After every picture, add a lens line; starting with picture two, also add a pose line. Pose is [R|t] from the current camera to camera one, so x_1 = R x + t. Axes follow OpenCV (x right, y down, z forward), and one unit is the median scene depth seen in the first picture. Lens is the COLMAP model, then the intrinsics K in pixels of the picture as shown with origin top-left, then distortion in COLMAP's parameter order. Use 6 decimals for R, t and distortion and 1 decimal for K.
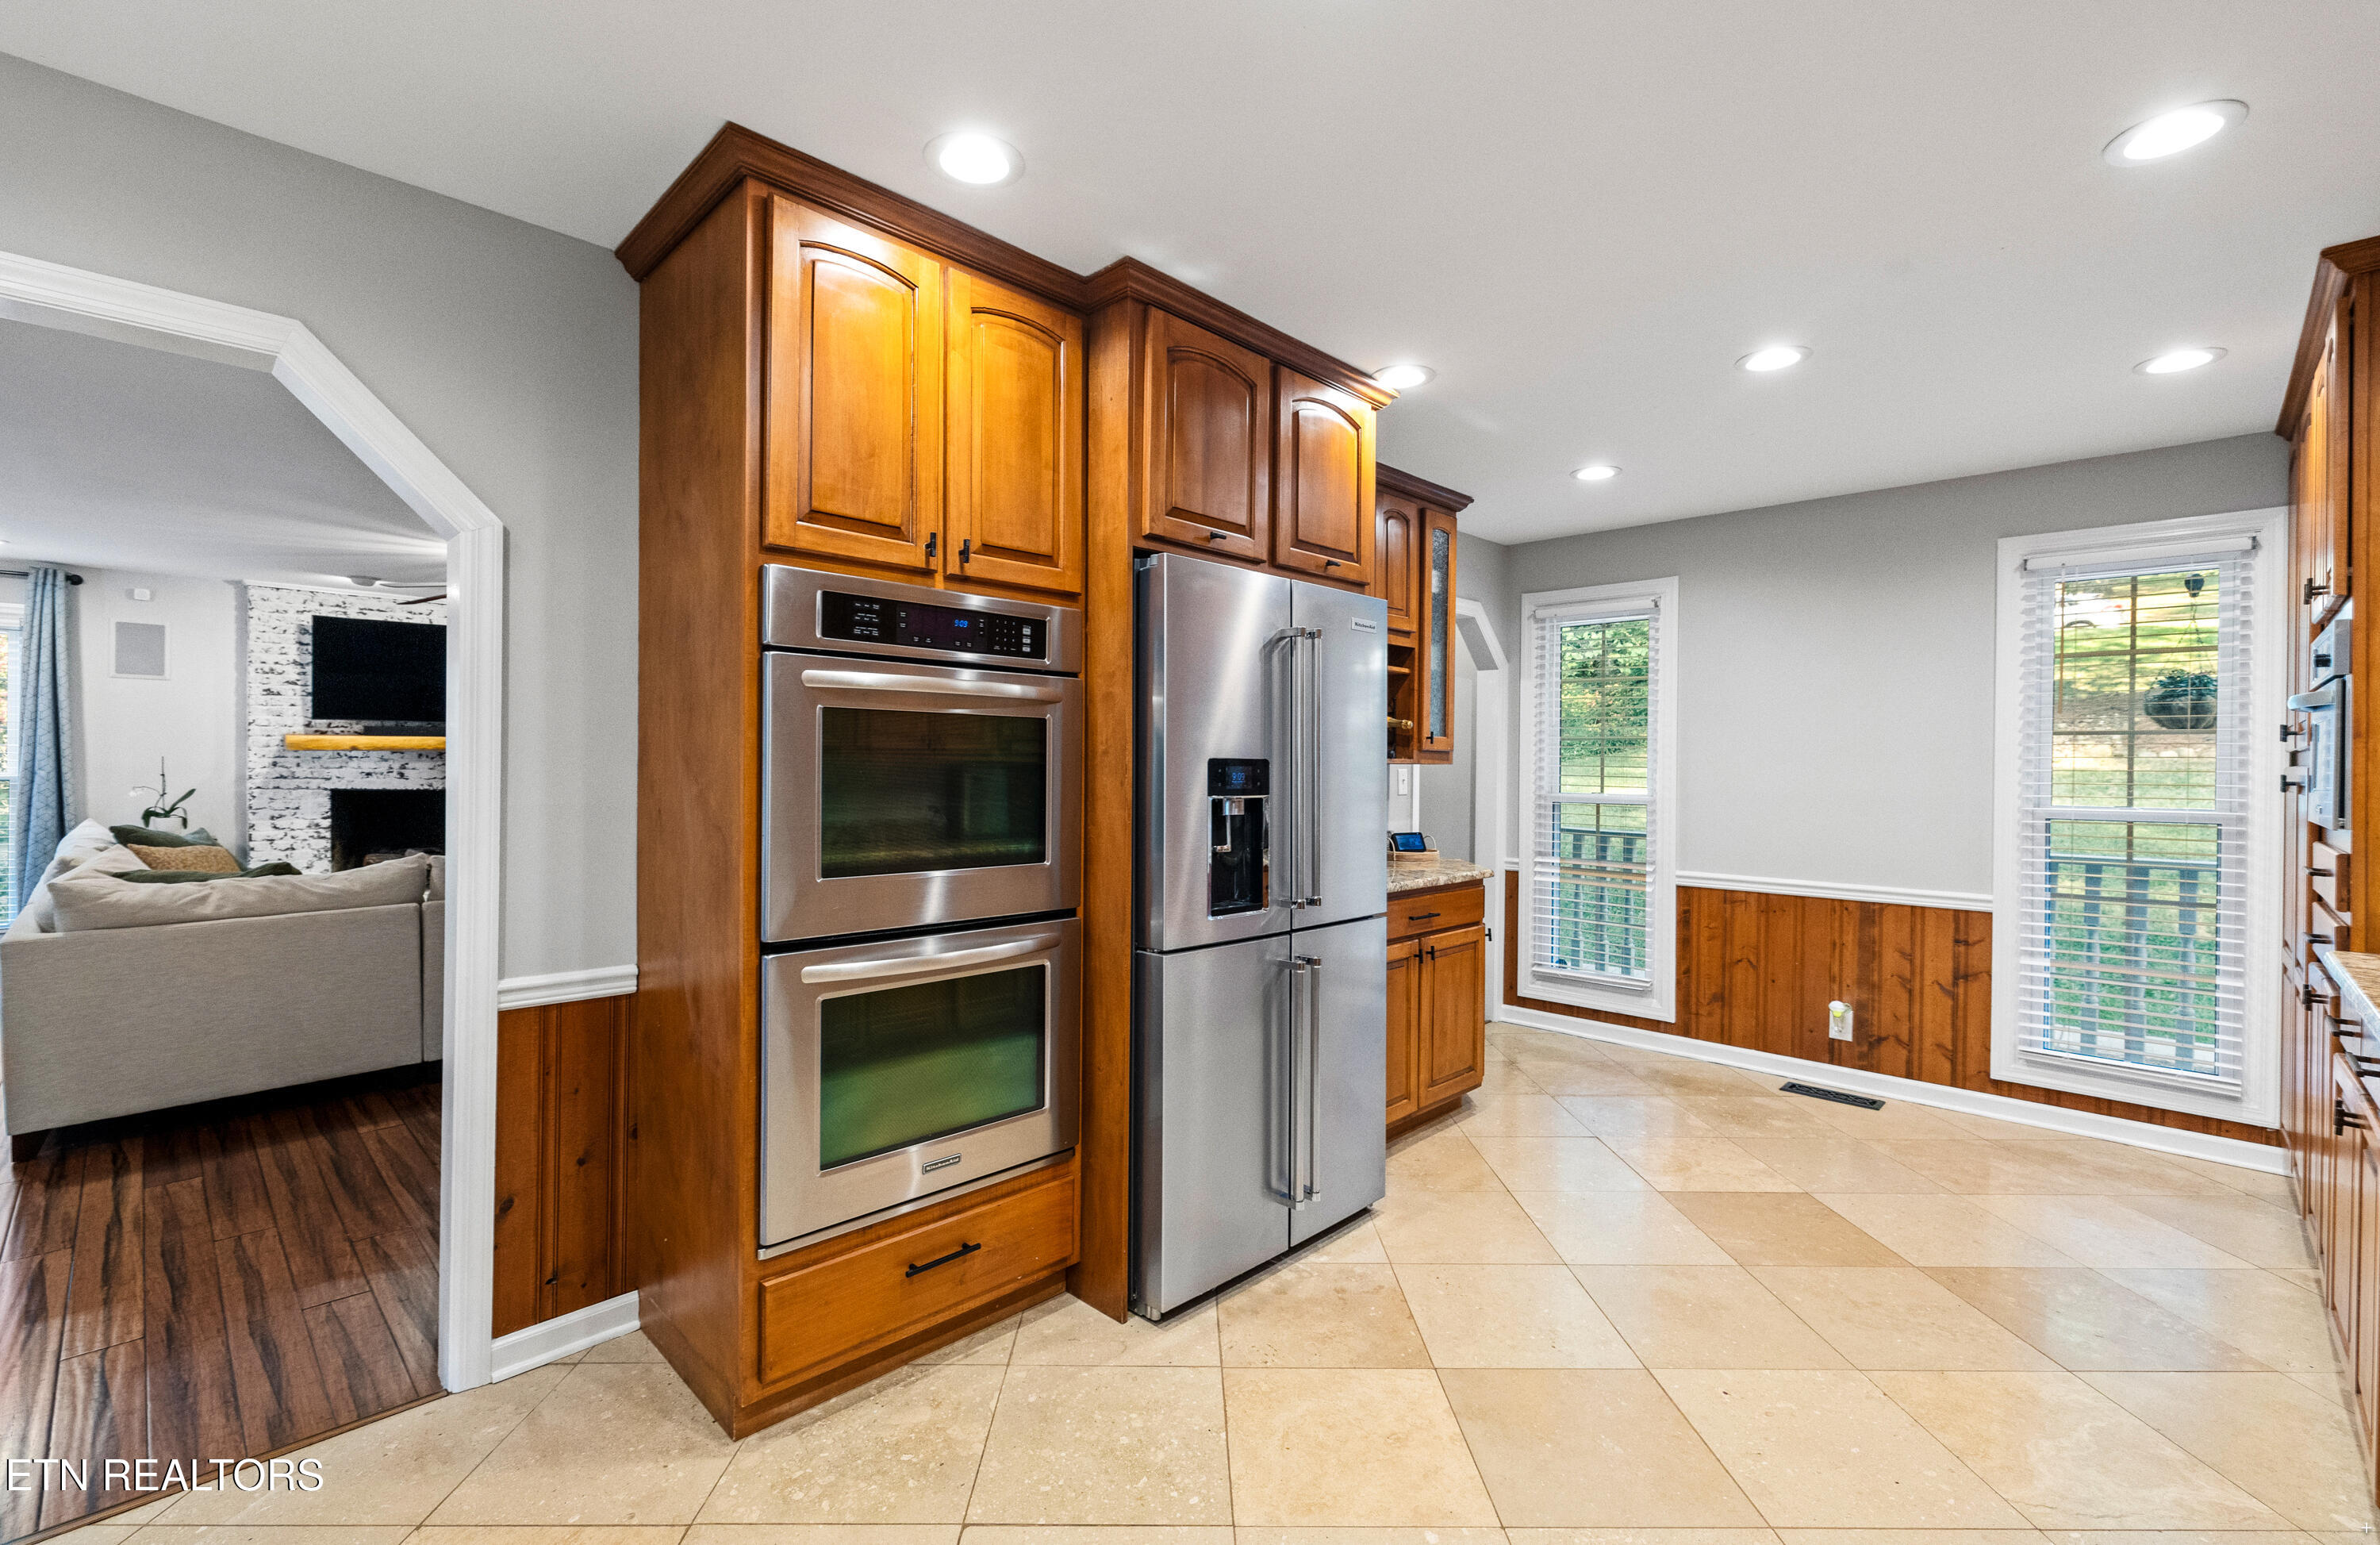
lens RADIAL K [[1021.5, 0, 1205.7], [0, 1021.5, 773.5], [0, 0, 1]] dist [-0.000511, -0.000153]
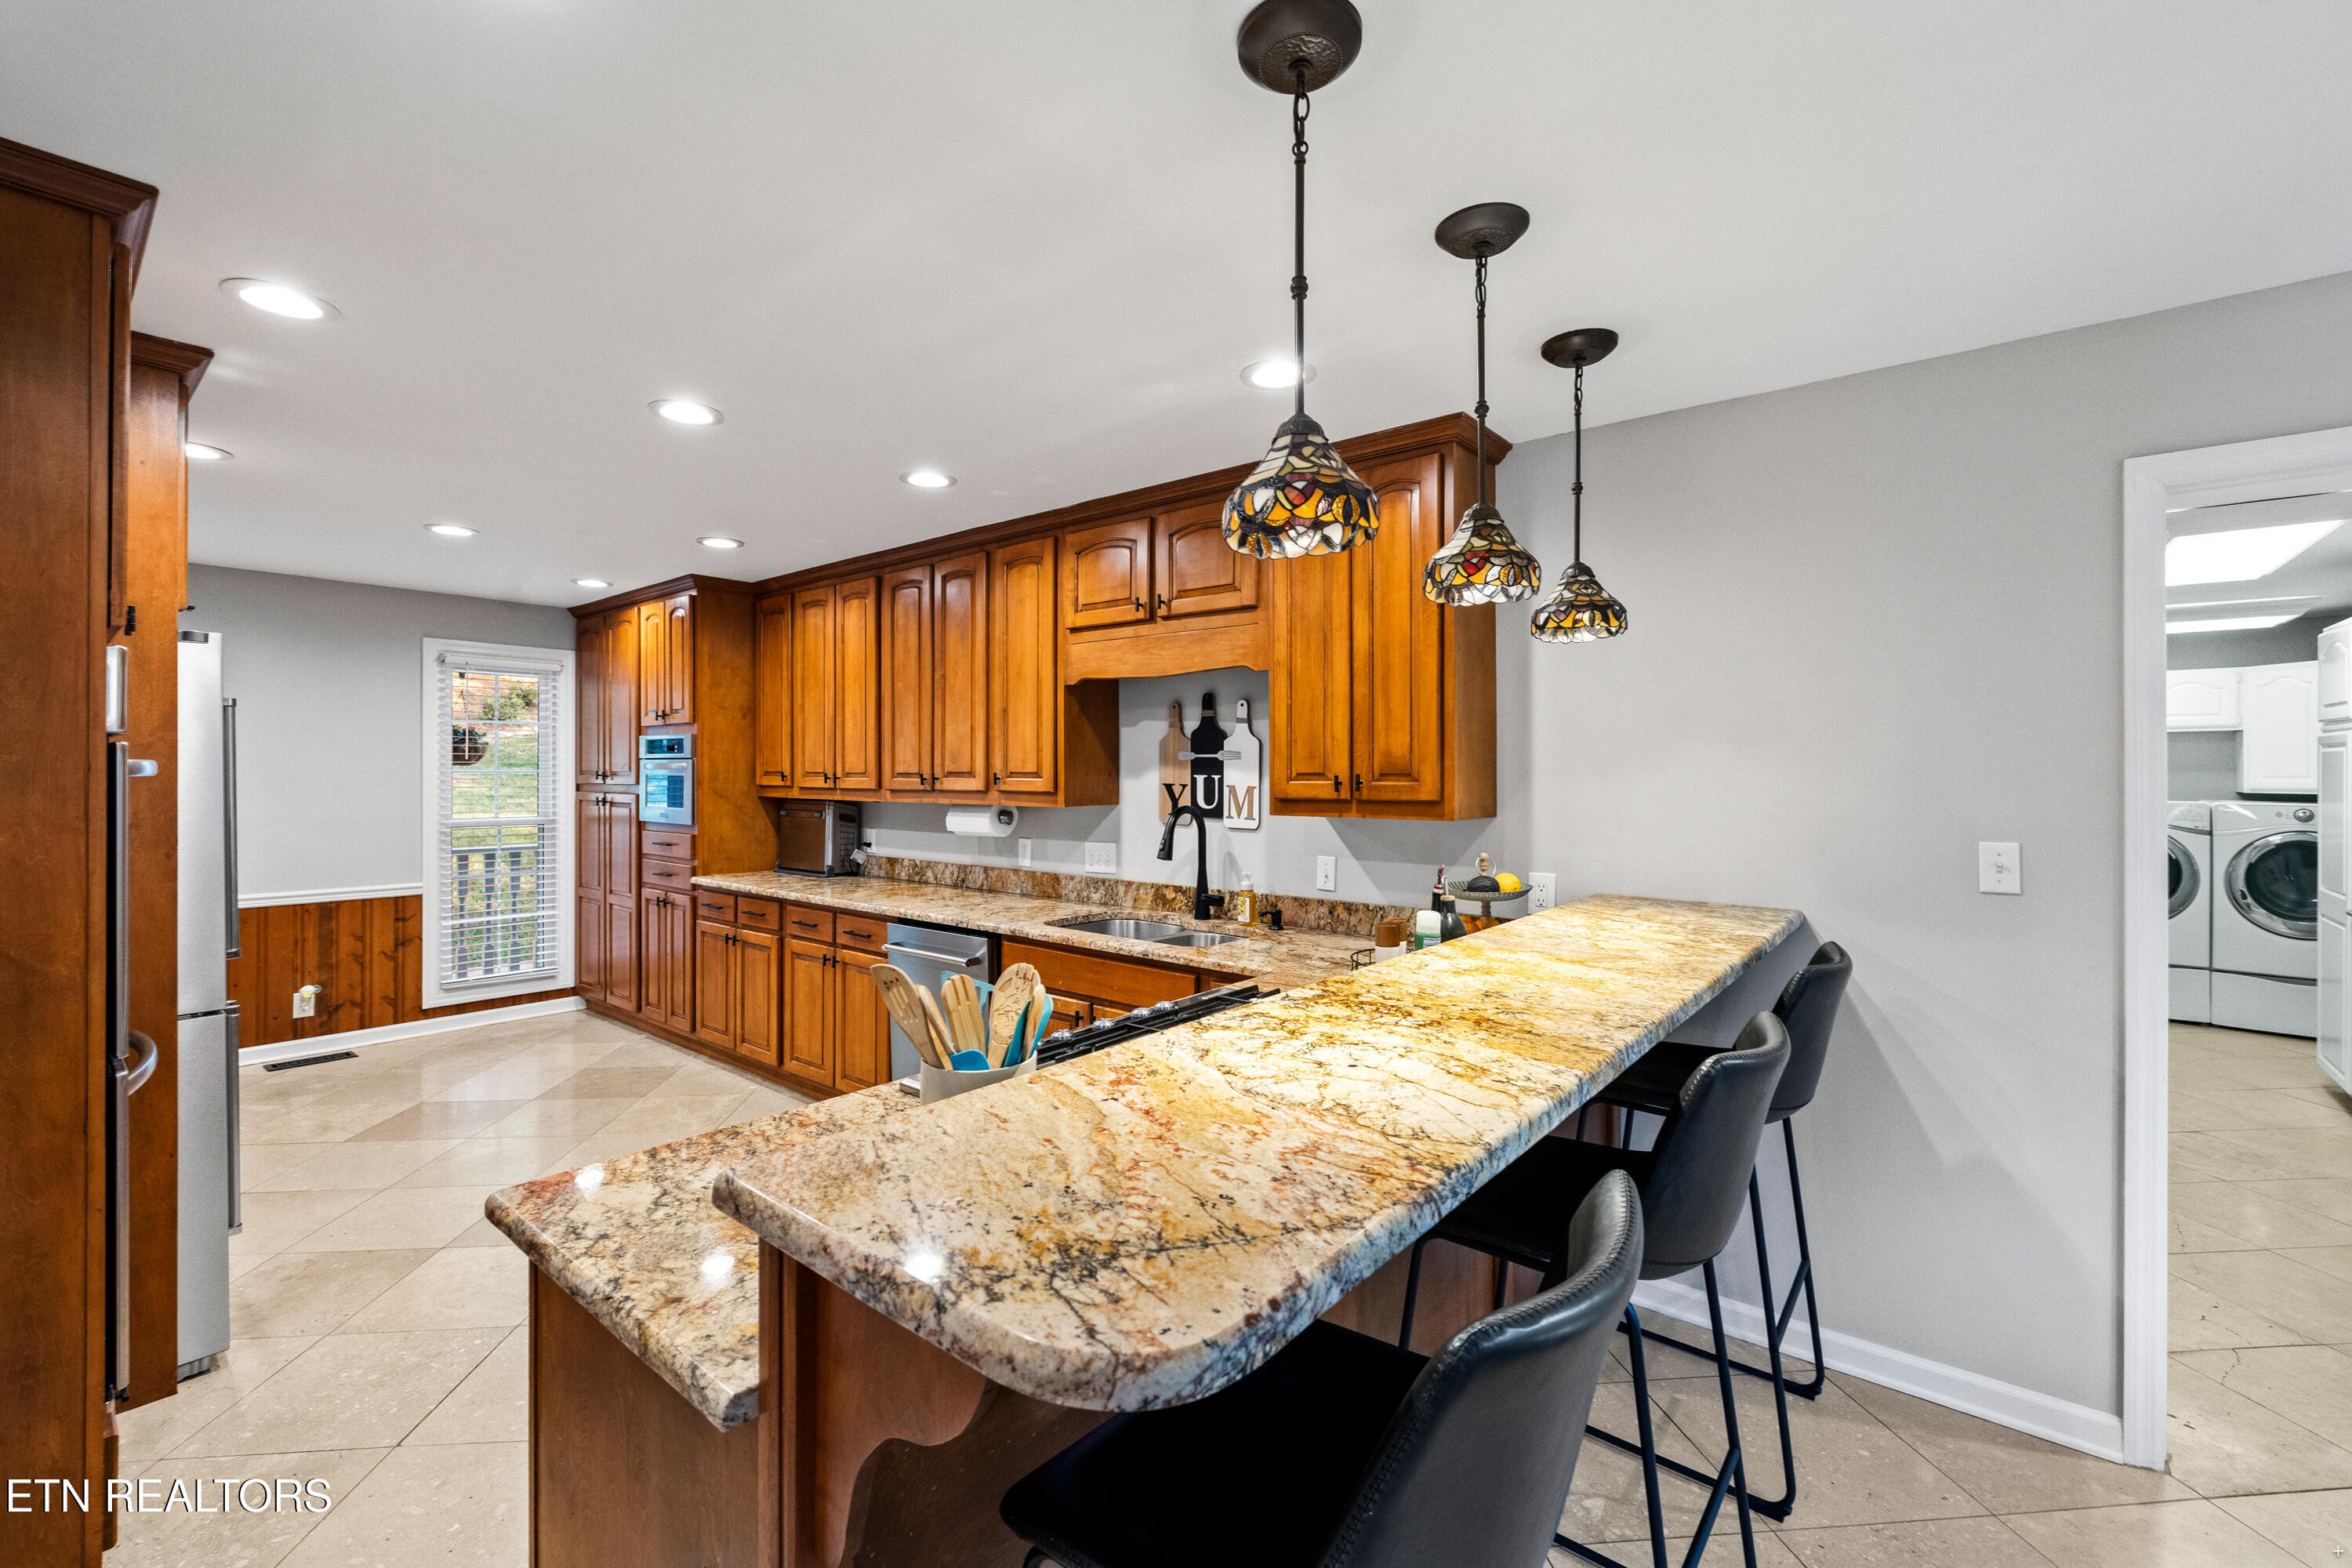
lens RADIAL K [[947.6, 0, 1179.6], [0, 947.6, 777.3], [0, 0, 1]] dist [0.000453, 0.000031]
pose [[-0.100822, -0.014024, 0.994806, -0.657767], [-0.001601, 0.999902, 0.013934, -0.049695], [-0.994903, -0.000188, -0.100835, 0.065596]]
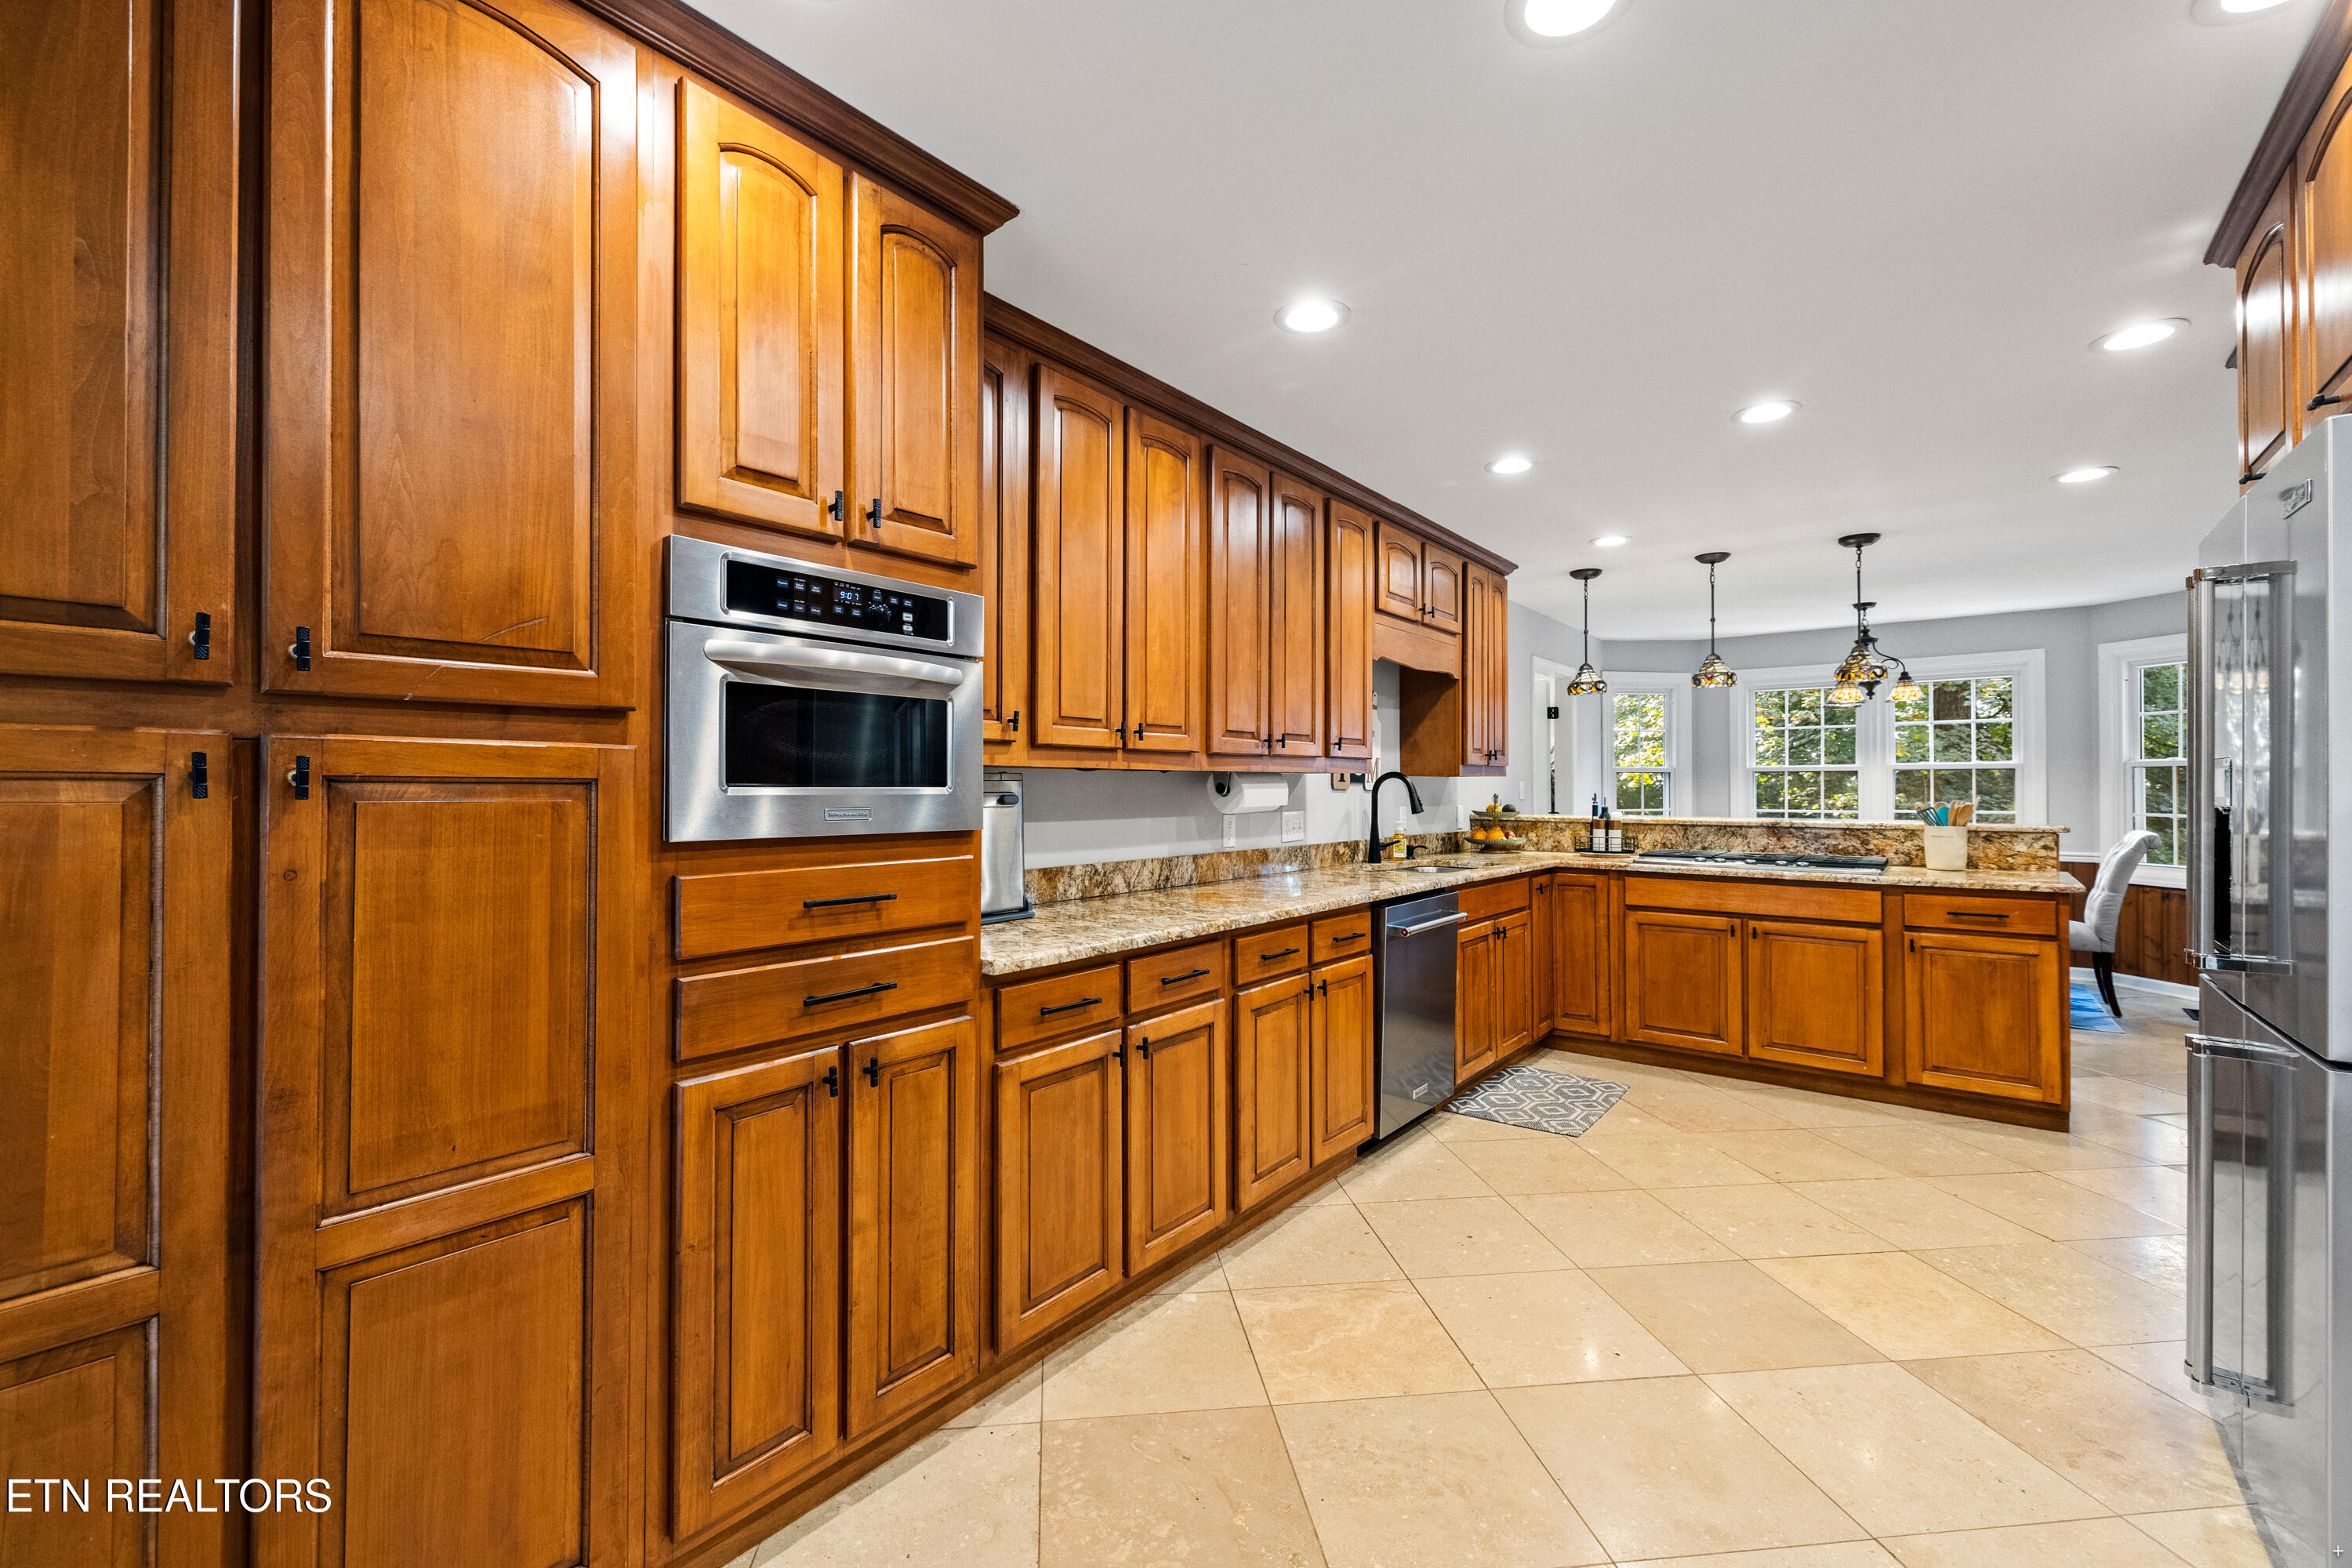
lens RADIAL K [[947.6, 0, 1166.6], [0, 947.6, 779.6], [0, 0, 1]] dist [0.000453, 0.000031]
pose [[-0.996592, -0.009866, -0.081897, 0.582441], [-0.009442, 0.999940, -0.005561, 0.007122], [0.081947, -0.004769, -0.996625, 1.065381]]
